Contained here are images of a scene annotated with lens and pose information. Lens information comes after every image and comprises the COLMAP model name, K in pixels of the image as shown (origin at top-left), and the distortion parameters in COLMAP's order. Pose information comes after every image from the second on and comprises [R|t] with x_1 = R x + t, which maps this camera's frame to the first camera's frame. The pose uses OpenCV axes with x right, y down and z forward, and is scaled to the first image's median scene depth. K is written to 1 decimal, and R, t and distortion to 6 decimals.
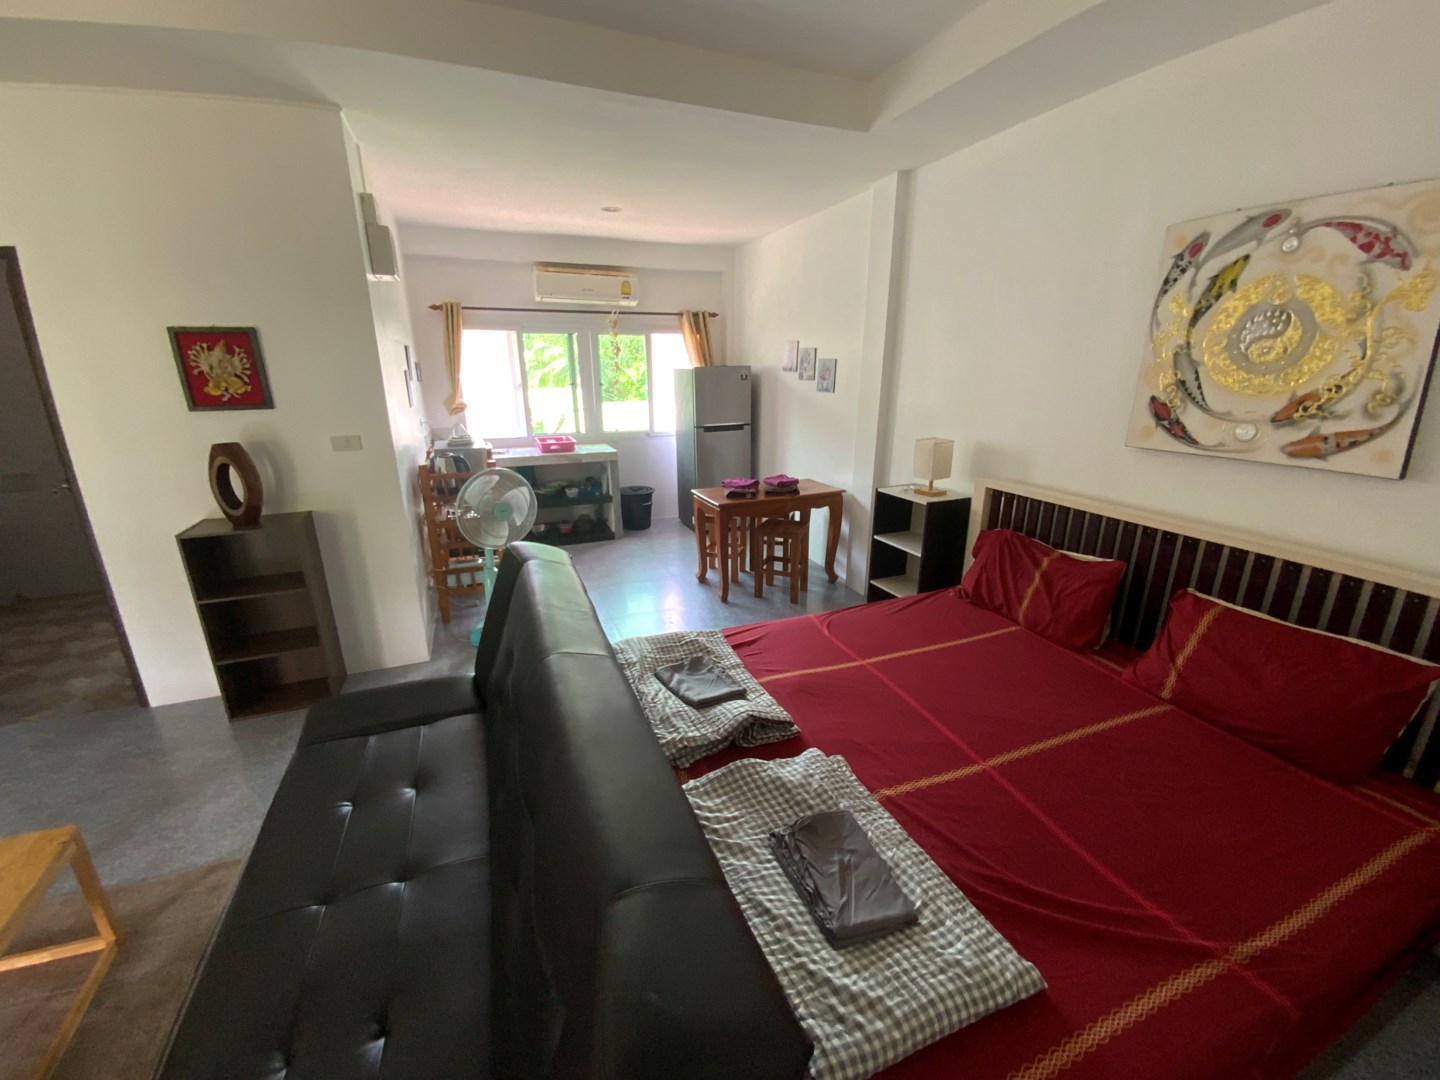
lens RADIAL K [[584.5, 0, 716.1], [0, 584.5, 539.5], [0, 0, 1]] dist [-0.004658, -0.002313]
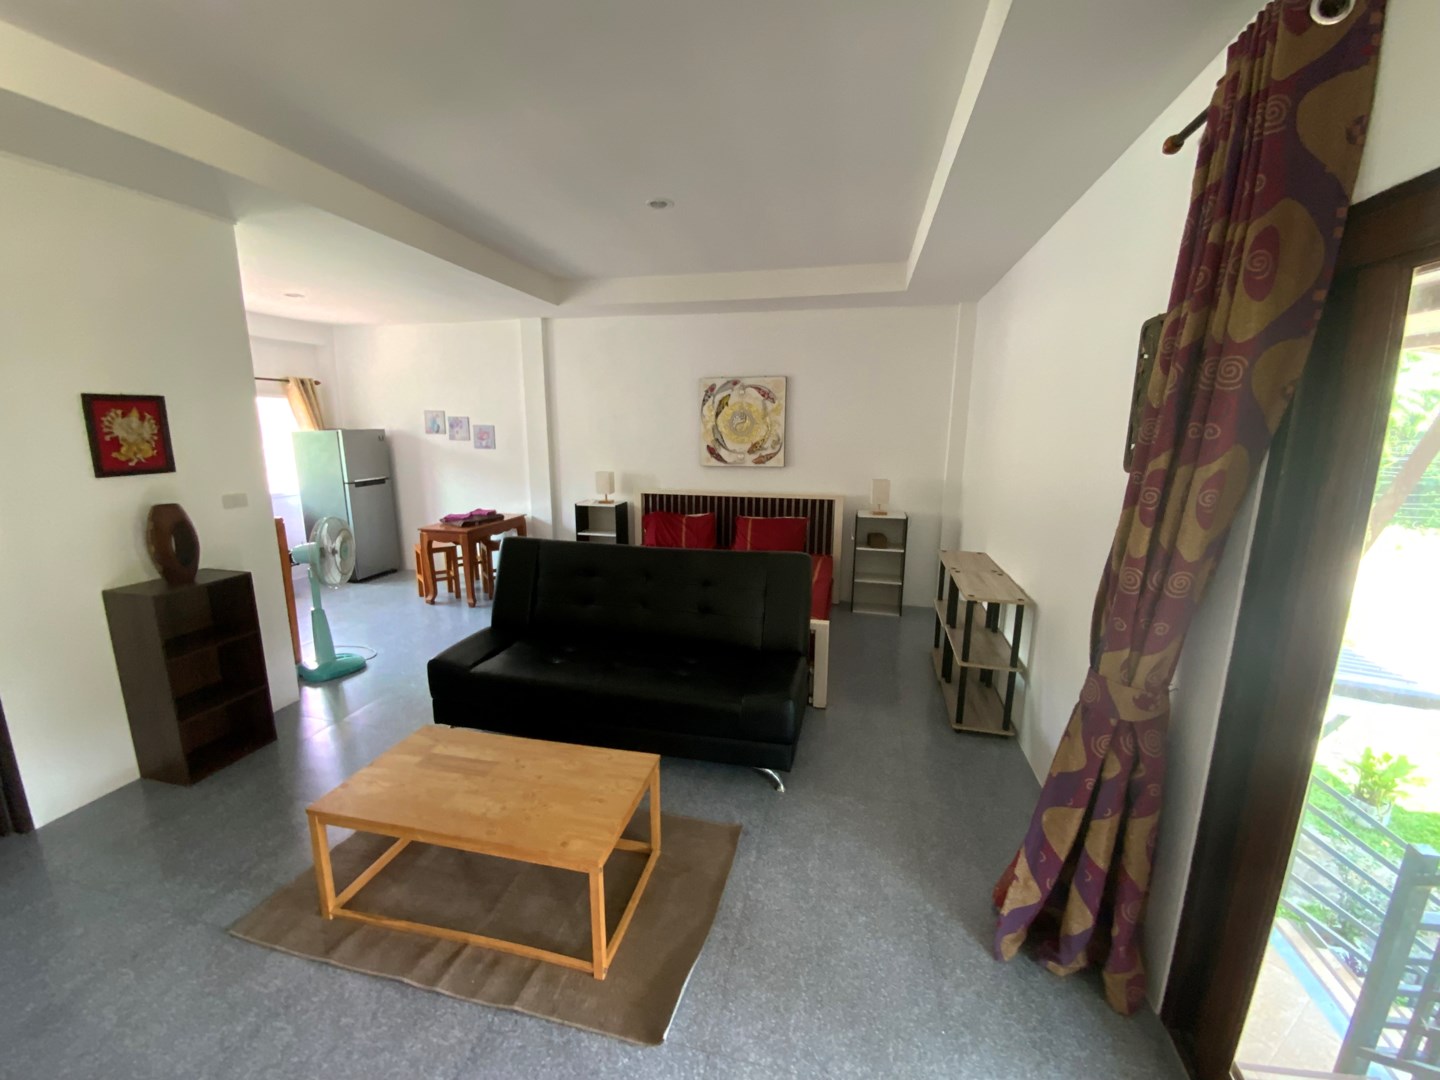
lens RADIAL K [[584.5, 0, 721.2], [0, 584.5, 543.2], [0, 0, 1]] dist [-0.004658, -0.002313]
pose [[0.566427, -0.152230, 0.809930, -1.132107], [0.224939, 0.974032, 0.025762, 0.096324], [-0.792820, 0.167592, 0.585961, -0.376045]]
